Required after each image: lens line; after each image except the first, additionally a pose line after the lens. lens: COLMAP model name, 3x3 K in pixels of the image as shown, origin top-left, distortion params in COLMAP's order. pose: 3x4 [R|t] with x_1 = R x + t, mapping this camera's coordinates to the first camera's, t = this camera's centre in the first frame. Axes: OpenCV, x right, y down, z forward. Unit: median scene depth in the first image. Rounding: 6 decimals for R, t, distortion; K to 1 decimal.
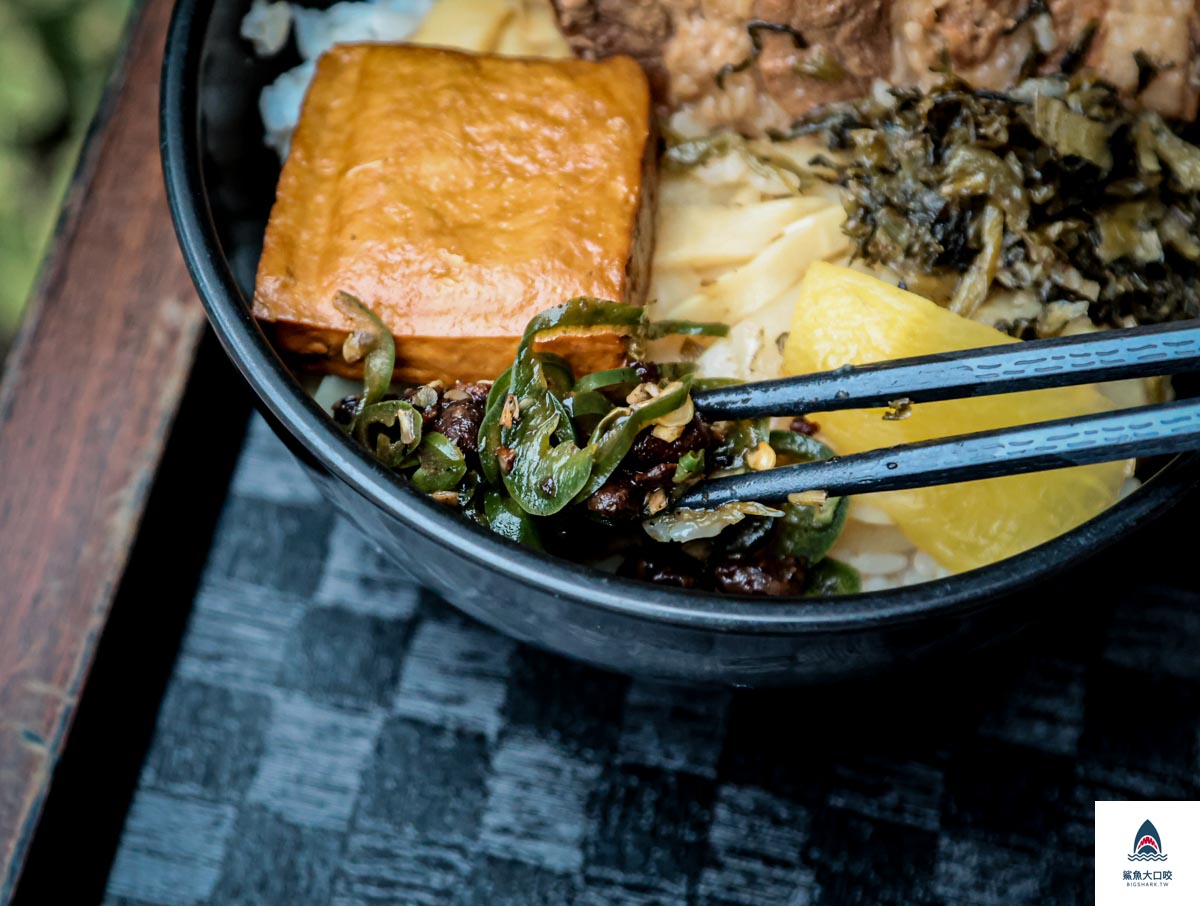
lens RADIAL K [[3099.5, 0, 598.5], [0, 3099.5, 449.1], [0, 0, 1]] dist [-0.067957, 0.000000]
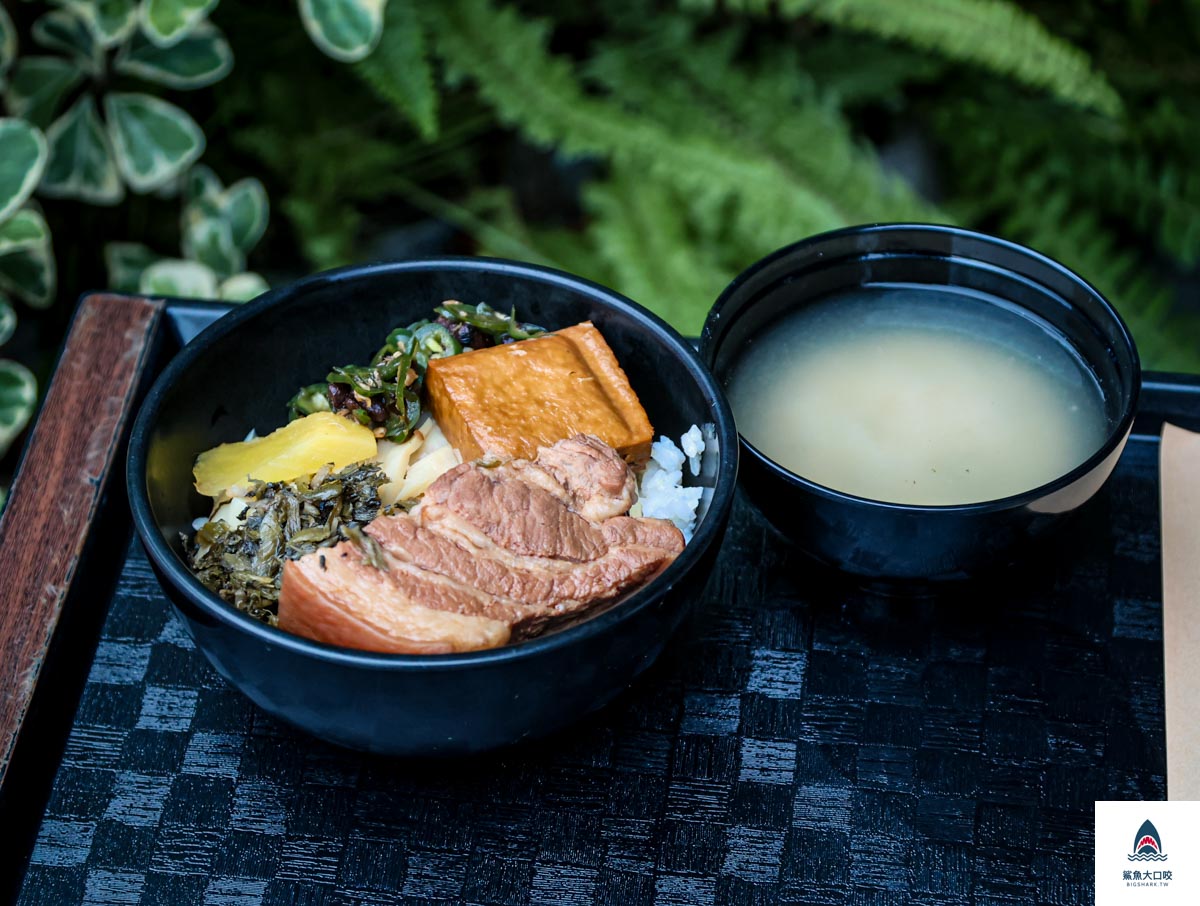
lens RADIAL K [[3099.5, 0, 600.3], [0, 3099.5, 452.9], [0, 0, 1]] dist [-0.067957, 0.000000]
pose [[0.994437, -0.071221, 0.077605, 0.054396], [0.092519, 0.942777, -0.320329, 0.530885], [-0.050351, 0.325727, 0.944122, -0.833235]]
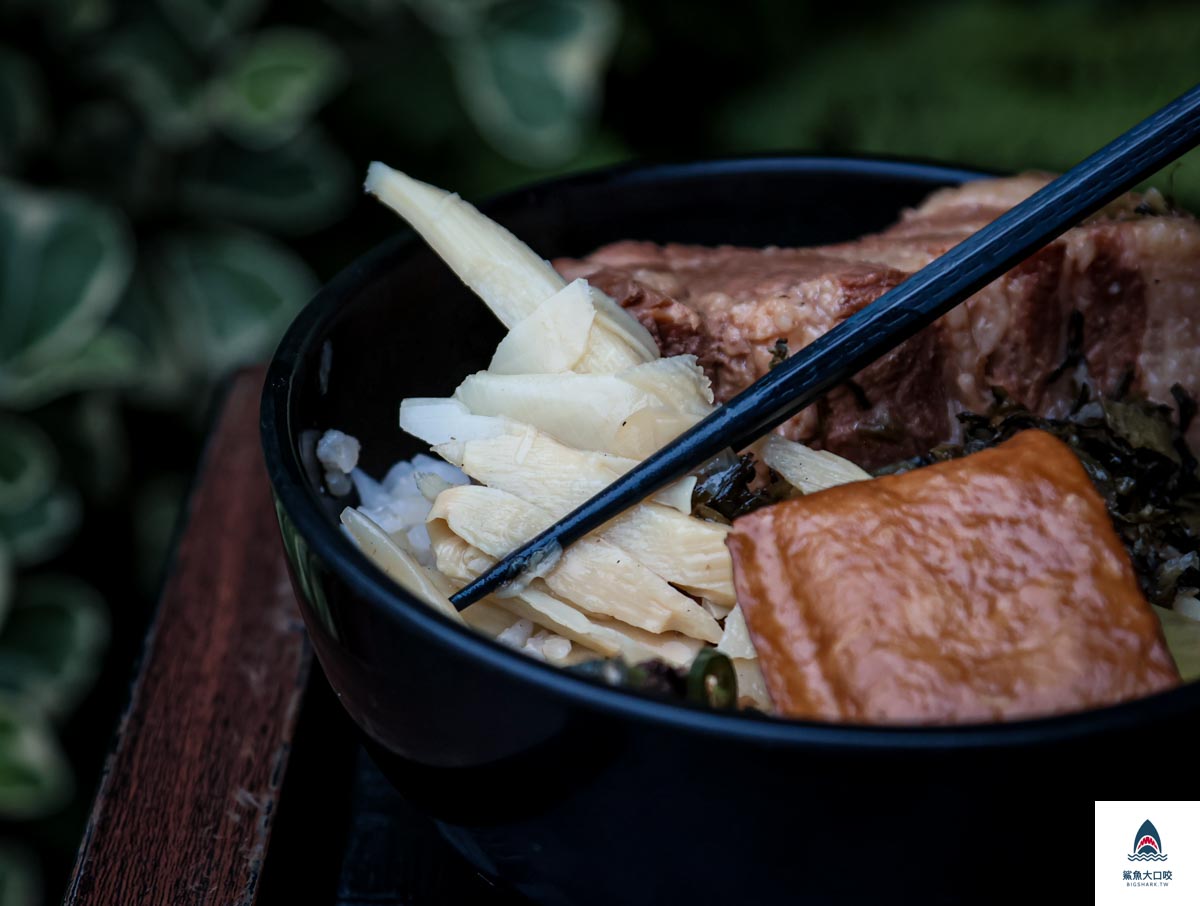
lens RADIAL K [[3099.5, 0, 602.2], [0, 3099.5, 453.7], [0, 0, 1]] dist [-0.067957, 0.000000]
pose [[0.984710, -0.074635, 0.157406, -0.181588], [0.145067, 0.851593, -0.503731, 0.384804], [-0.096450, 0.518863, 0.849399, 0.128351]]
